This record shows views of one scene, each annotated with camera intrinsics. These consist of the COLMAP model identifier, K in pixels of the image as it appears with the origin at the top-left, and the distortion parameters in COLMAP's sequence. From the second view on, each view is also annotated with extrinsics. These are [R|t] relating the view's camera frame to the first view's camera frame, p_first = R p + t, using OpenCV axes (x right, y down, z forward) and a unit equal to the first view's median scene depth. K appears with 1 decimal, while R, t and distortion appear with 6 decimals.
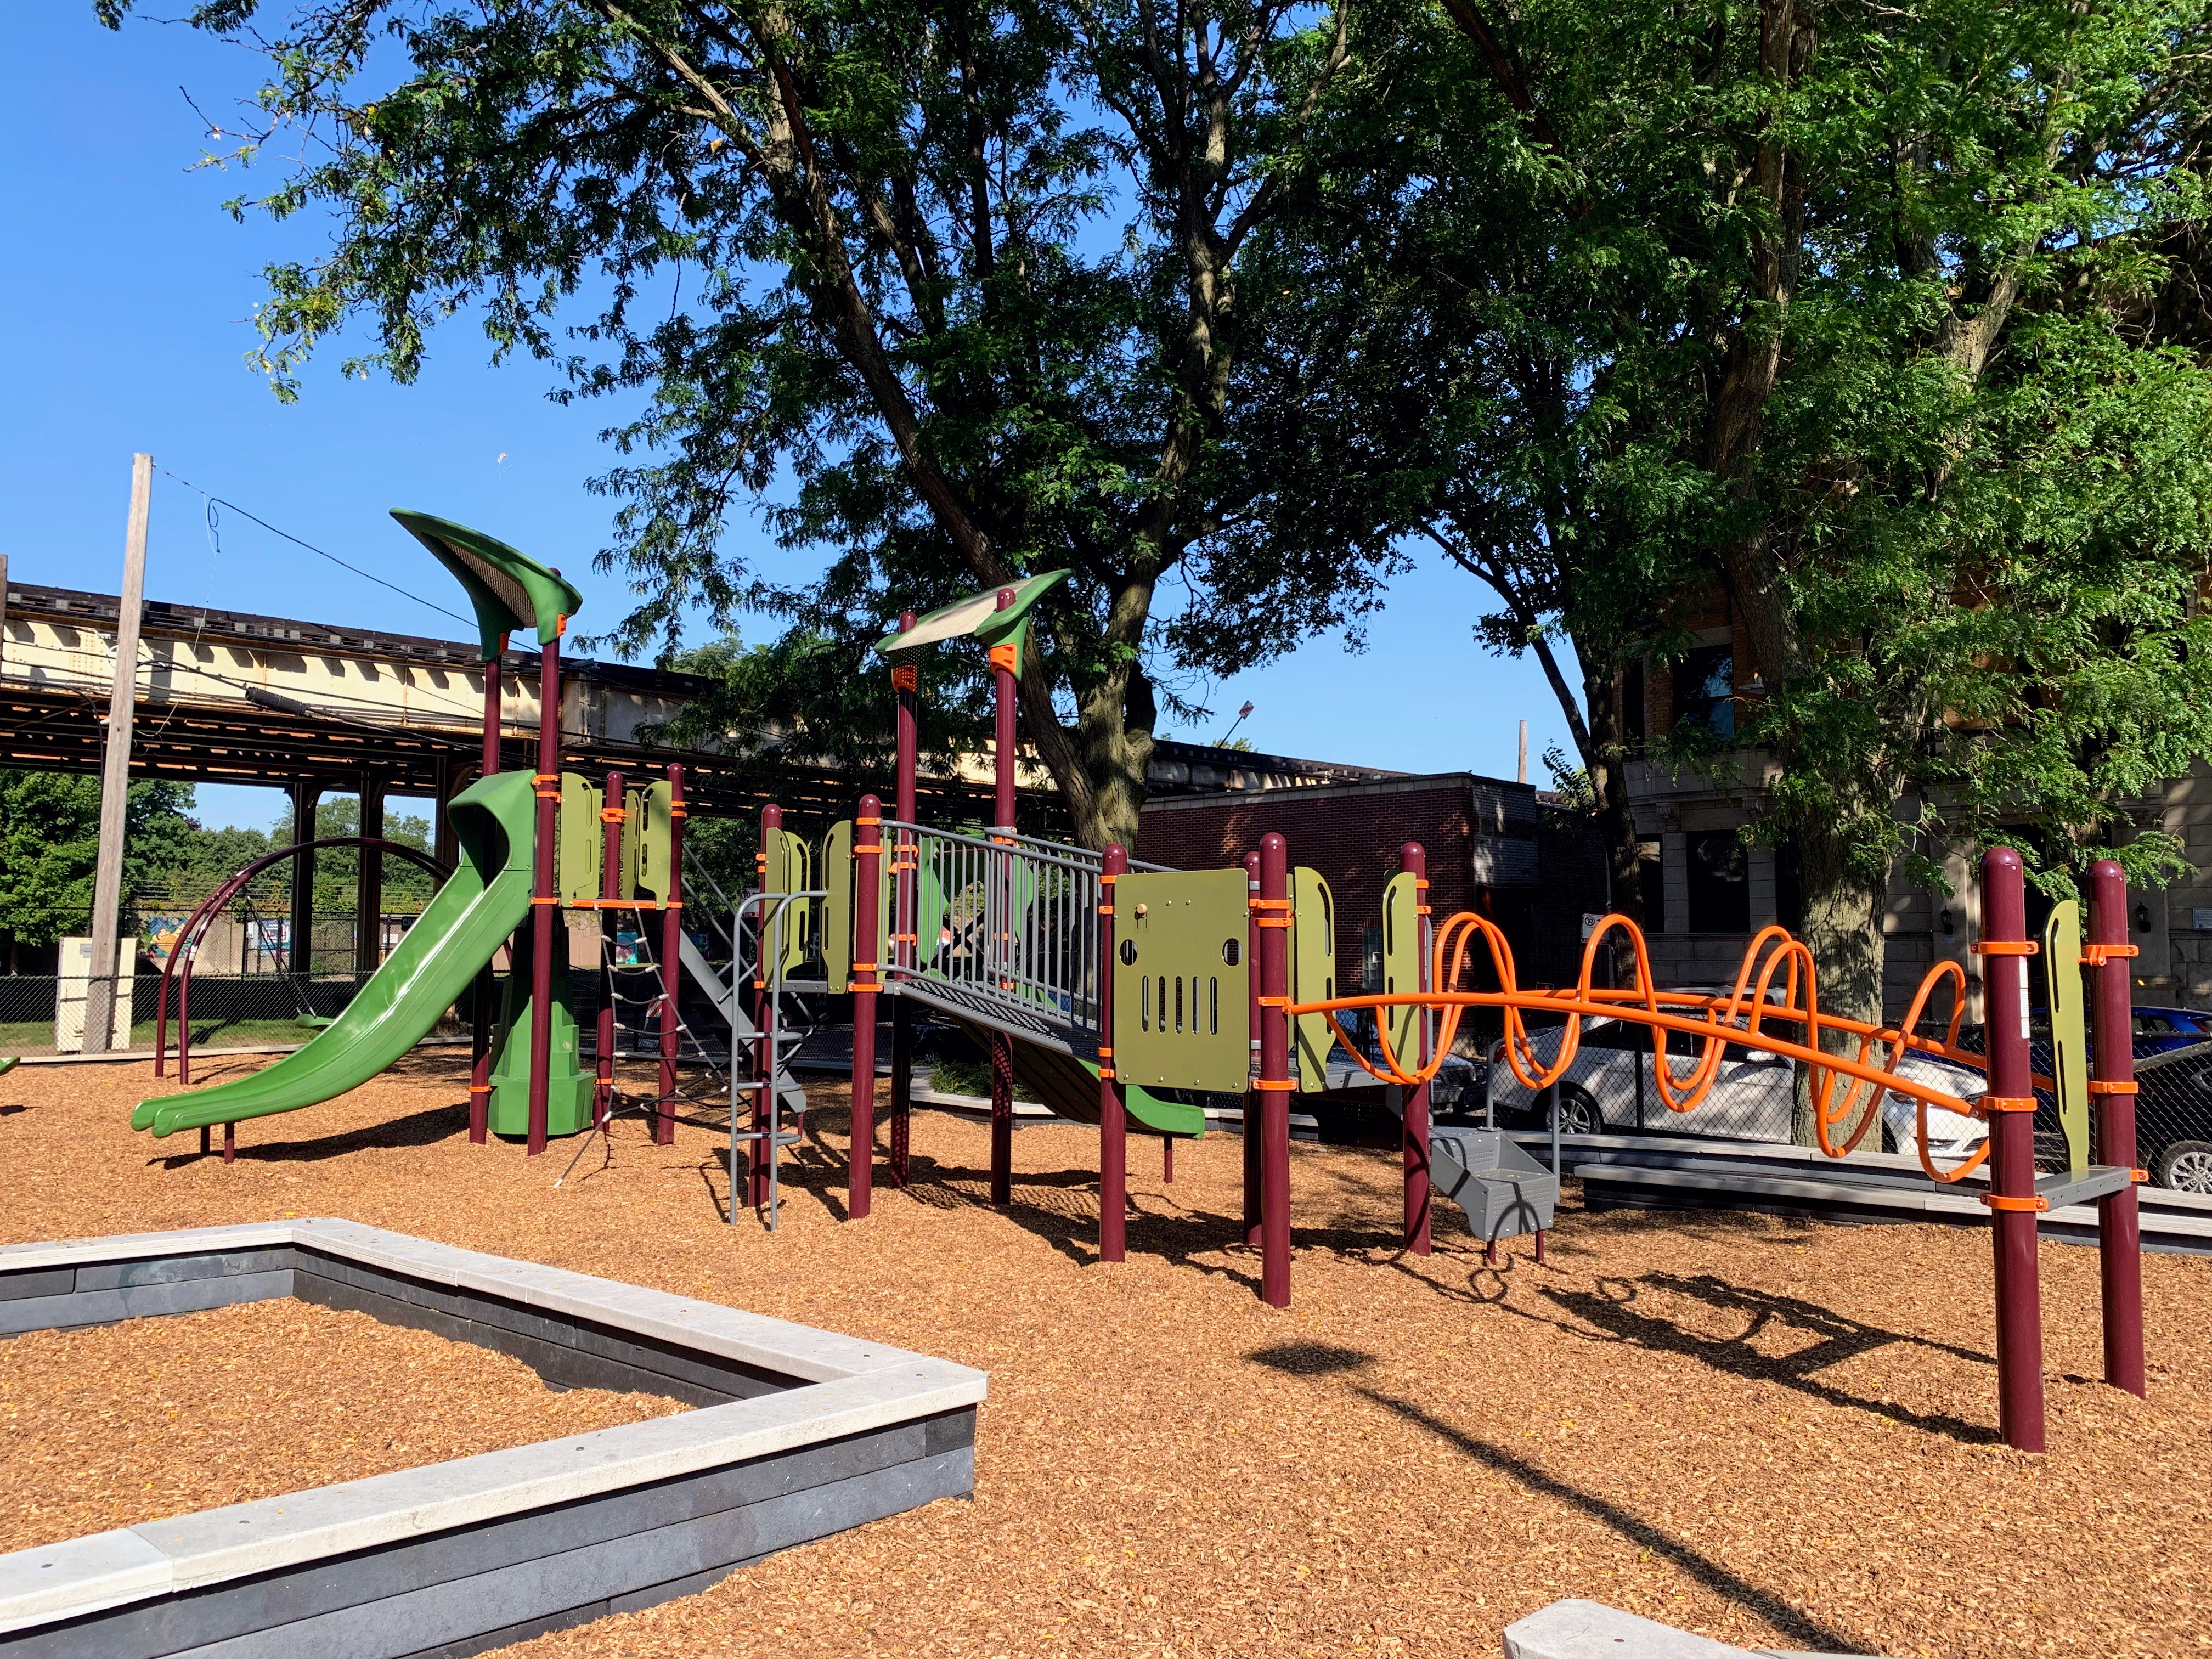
lens RADIAL K [[1712.7, 0, 1106.0], [0, 1712.7, 829.5], [0, 0, 1]] dist [0.023907, -0.002475]
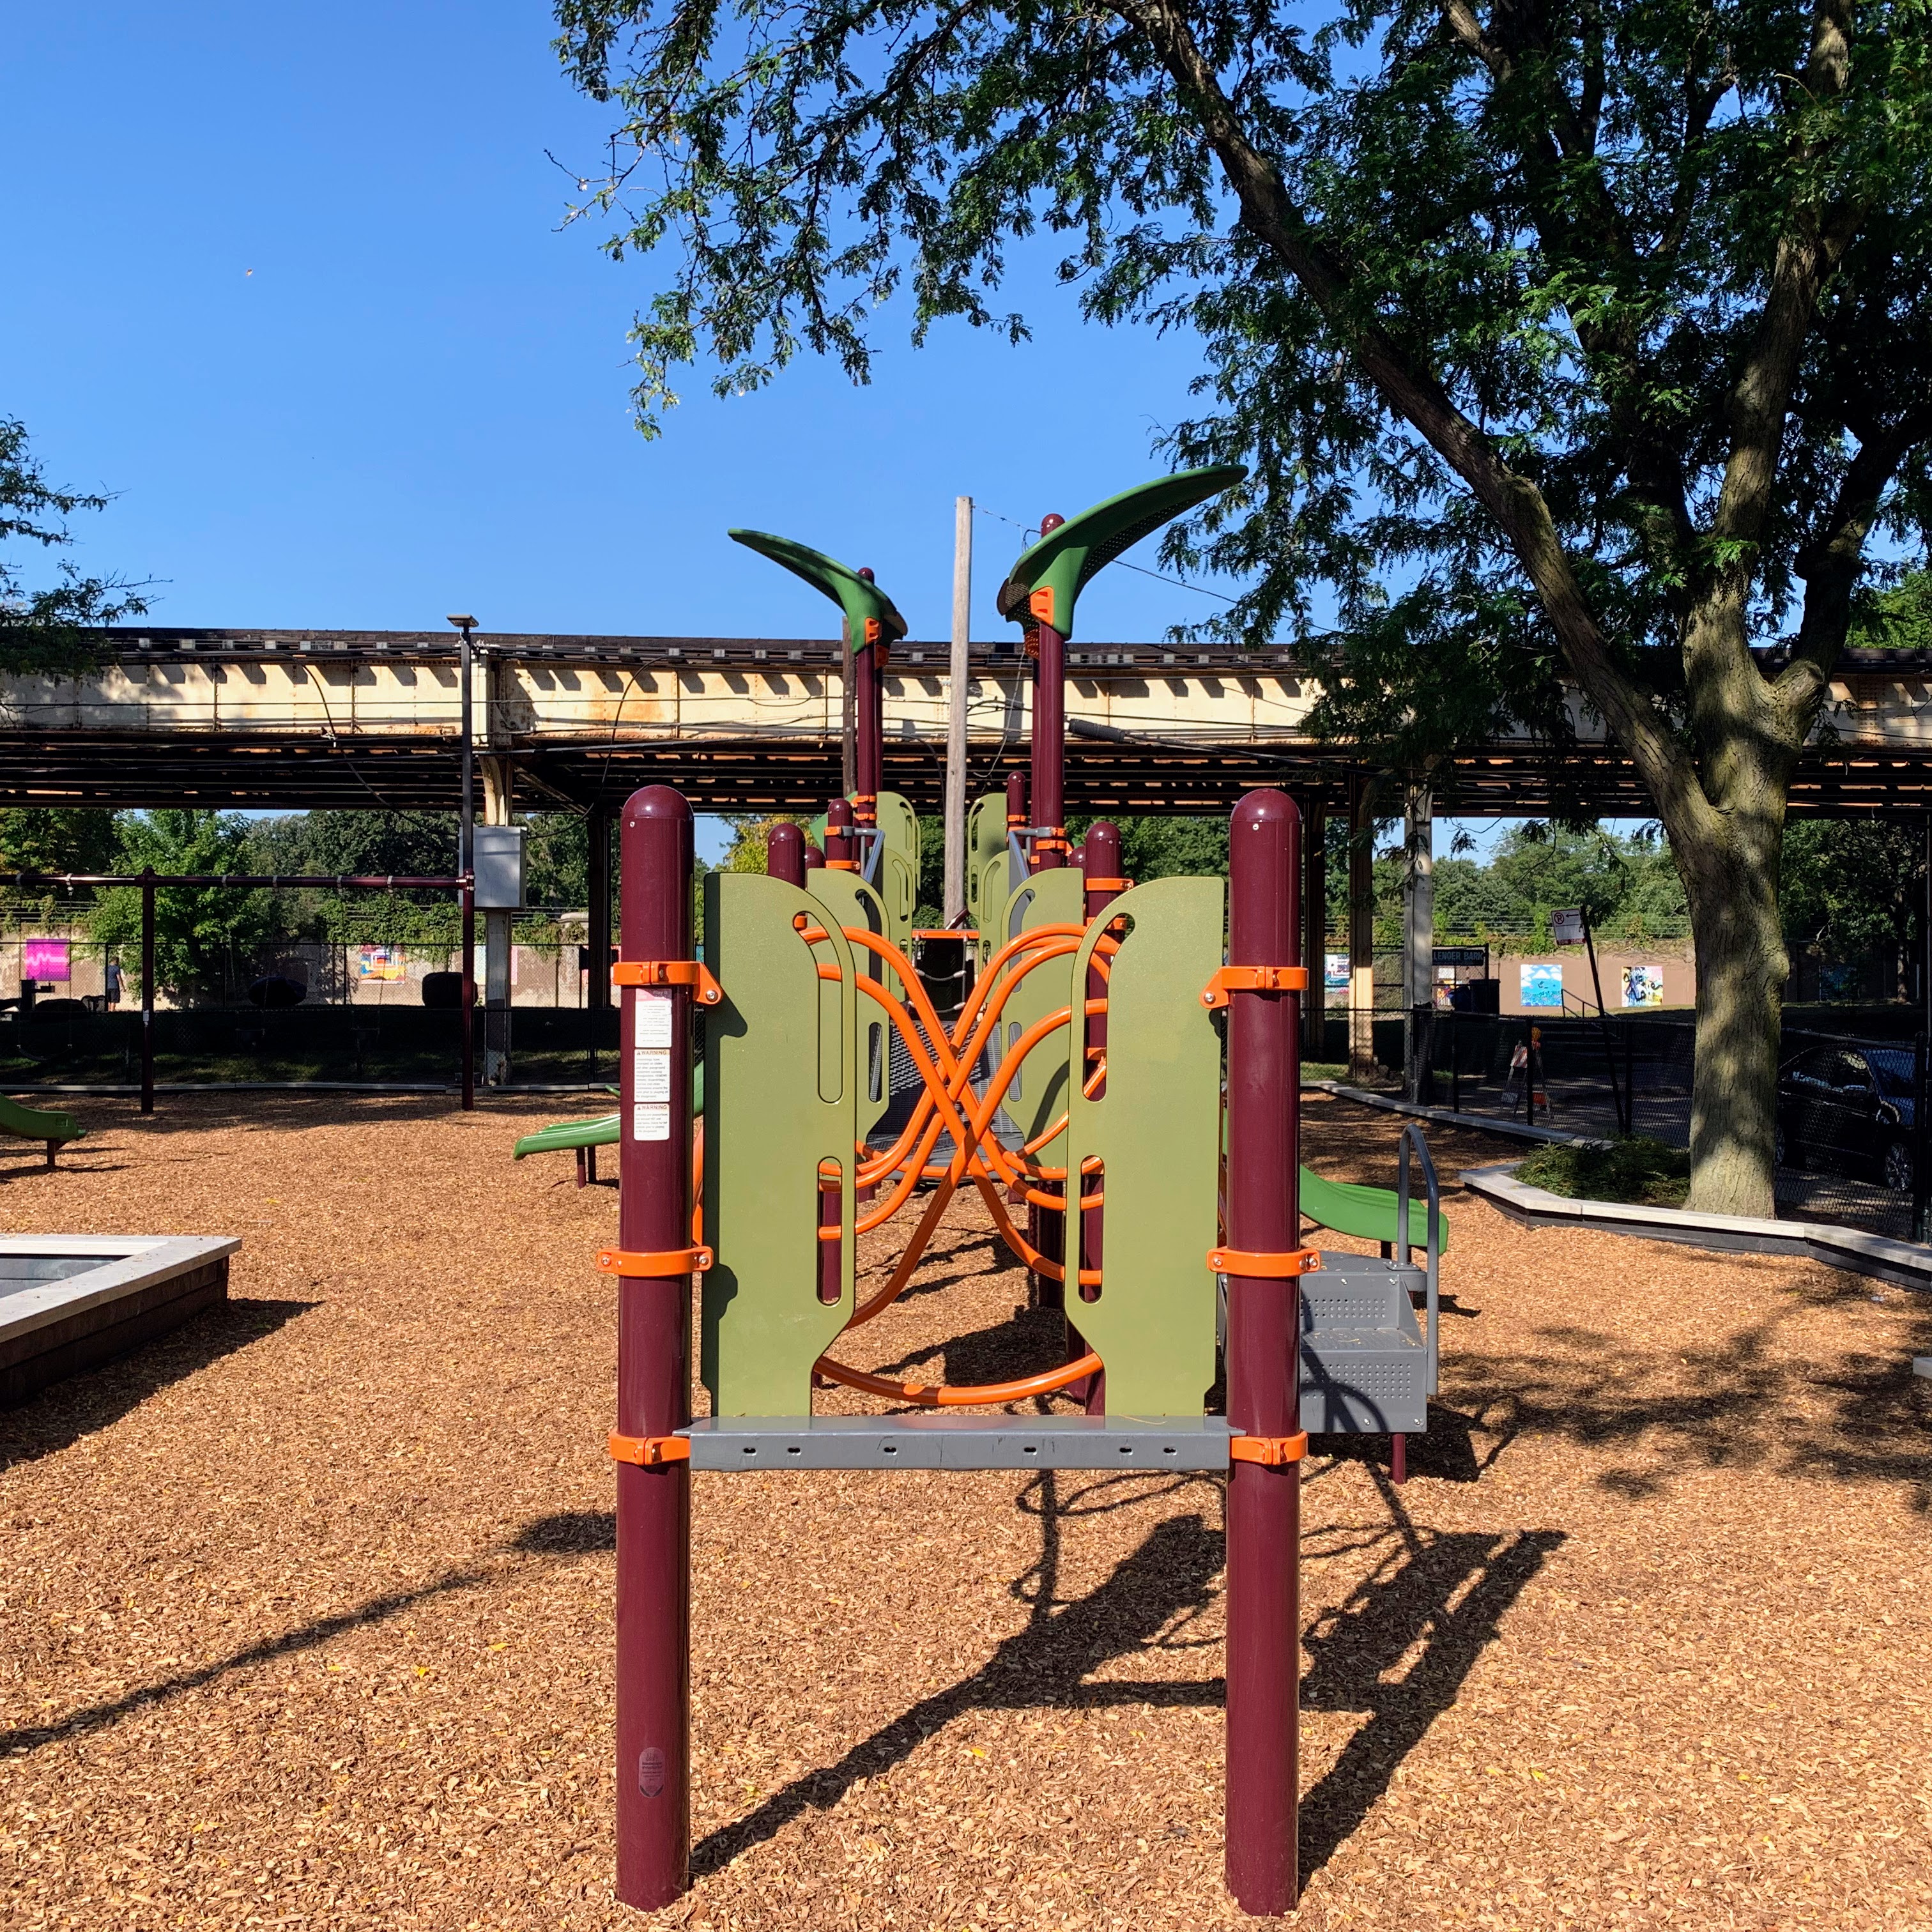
lens RADIAL K [[1959.4, 0, 966.0], [0, 1959.4, 966.0], [0, 0, 1]] dist [0.132277, -0.192108]
pose [[0.737678, -0.007741, -0.675109, 0.227878], [0.047808, 0.998023, 0.040795, 0.010117], [0.673458, -0.062369, 0.736589, 0.136798]]
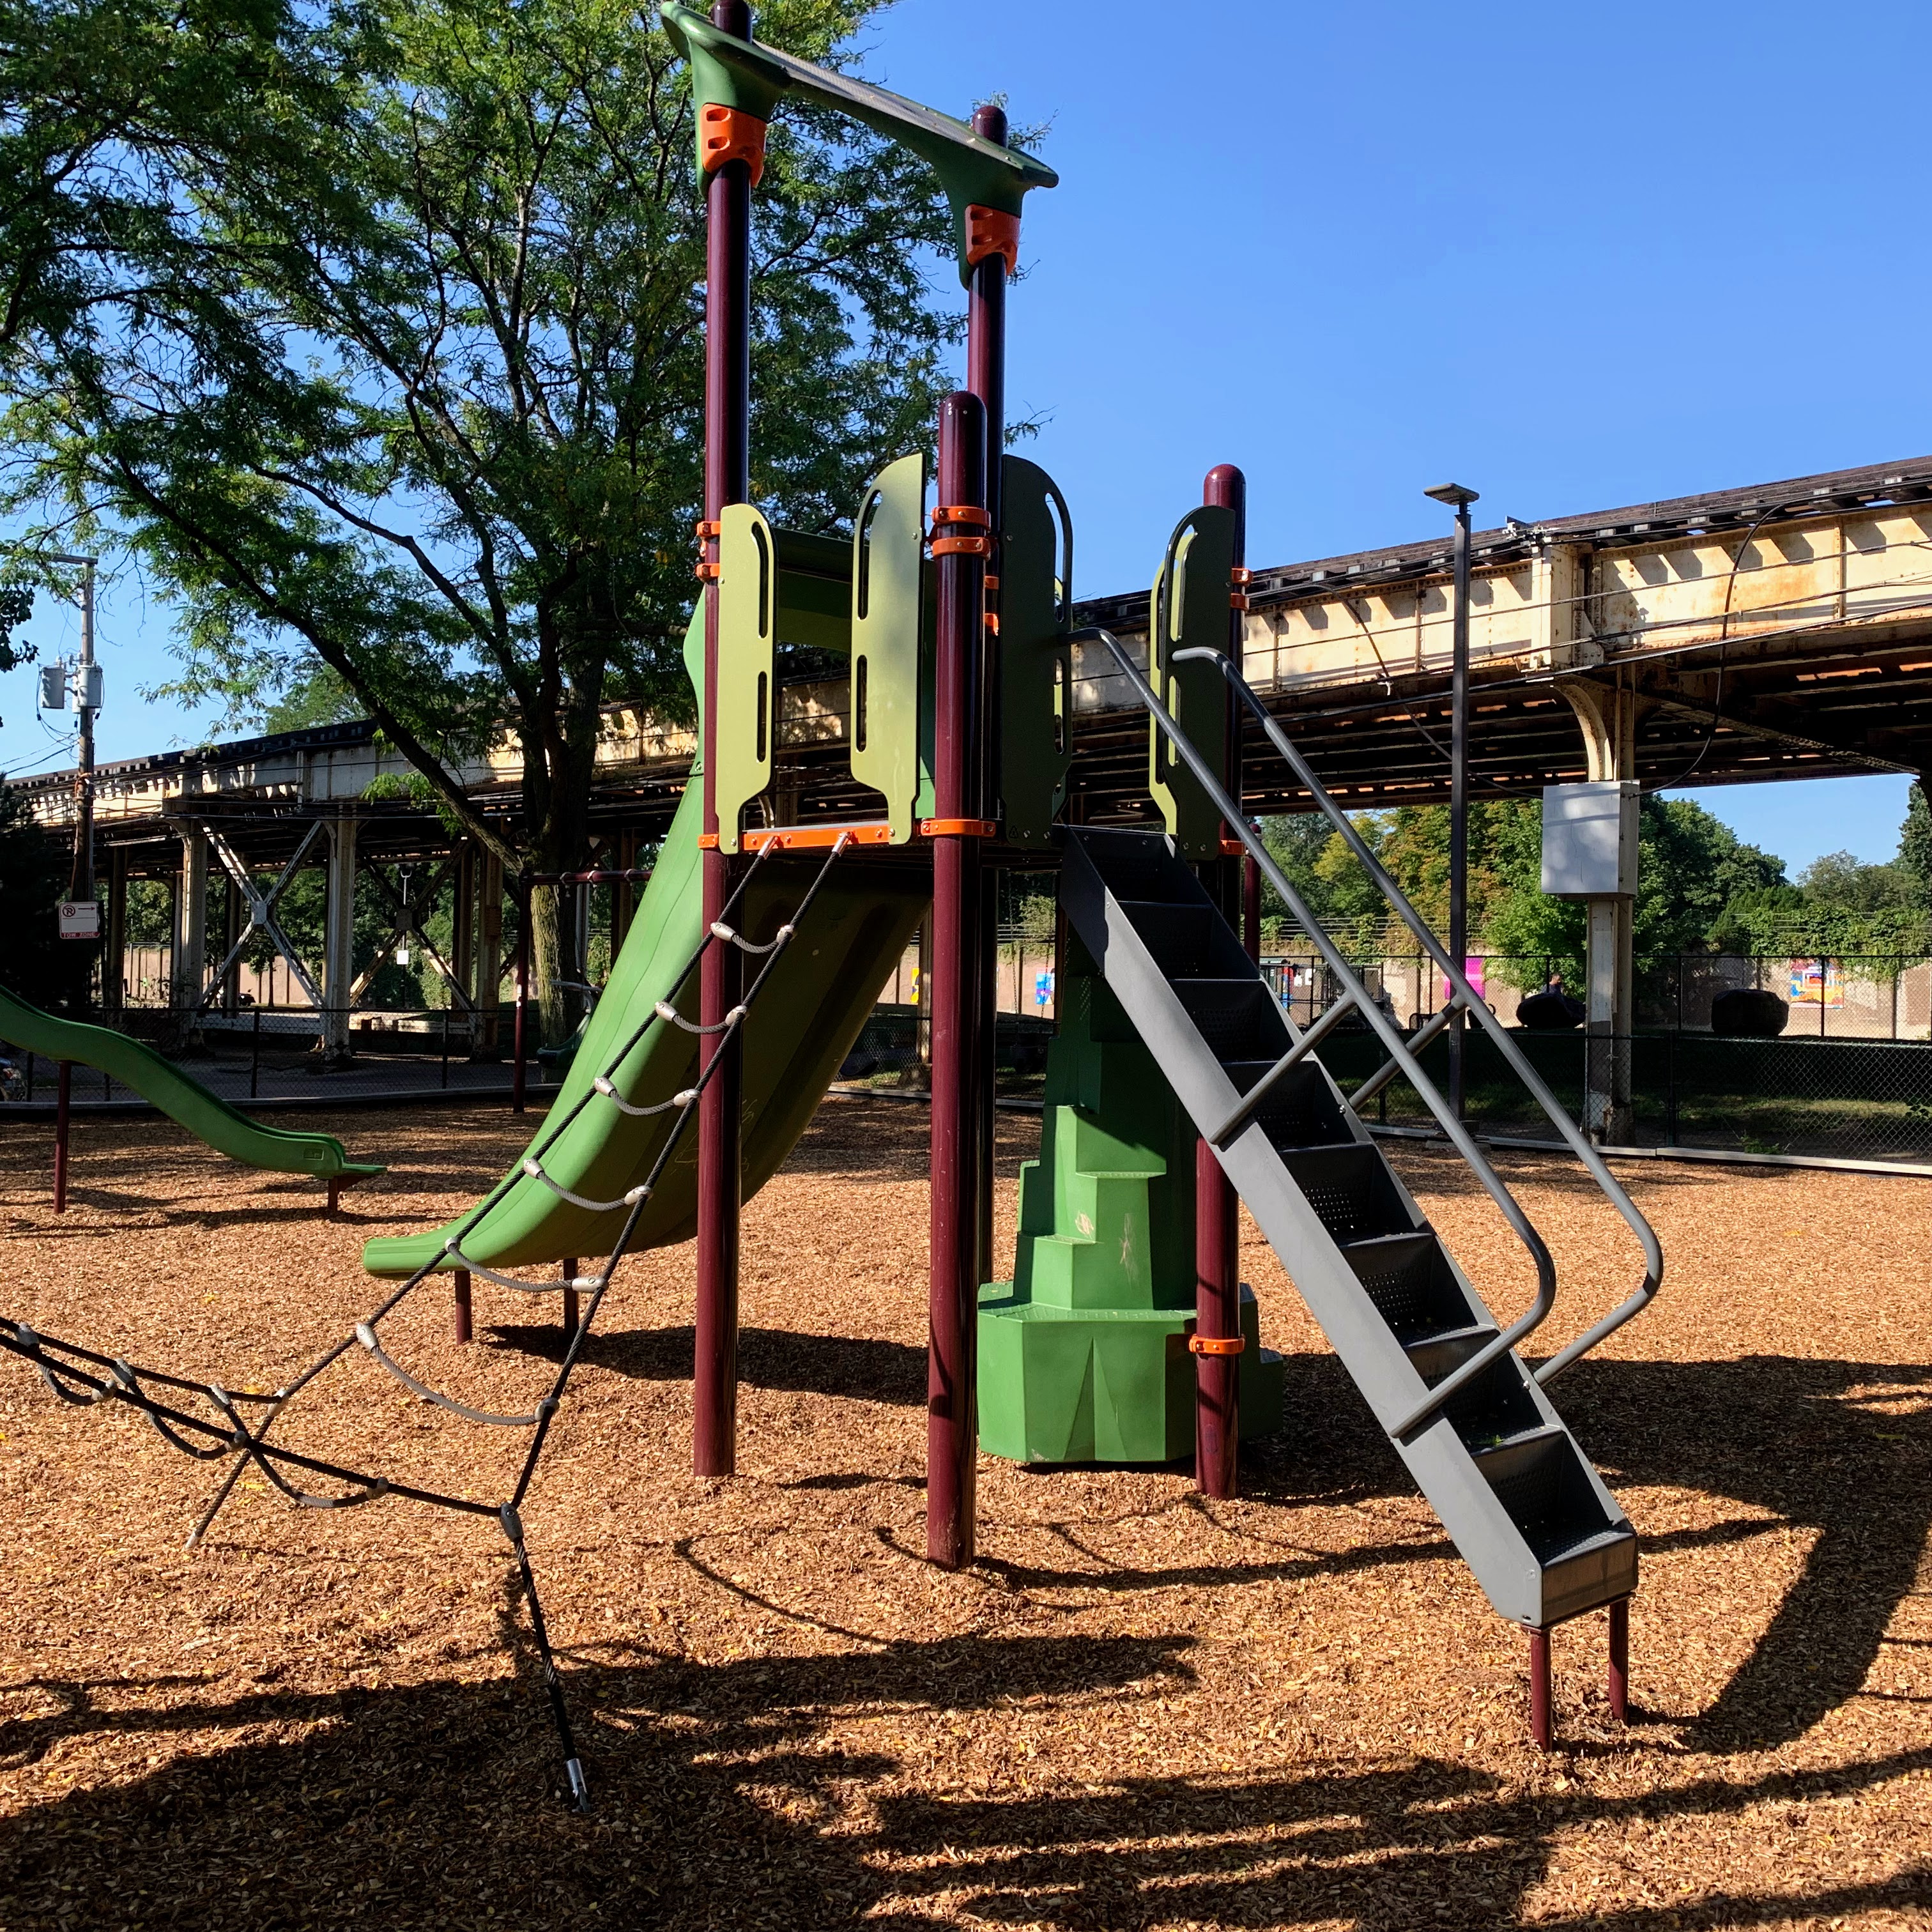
lens RADIAL K [[1969.9, 0, 966.0], [0, 1969.9, 966.0], [0, 0, 1]] dist [-0.004287, -0.003832]
pose [[-0.005193, -0.019150, -0.999803, 0.065399], [0.055121, 0.998291, -0.019407, 0.044299], [0.998466, -0.055211, -0.004128, 0.576196]]
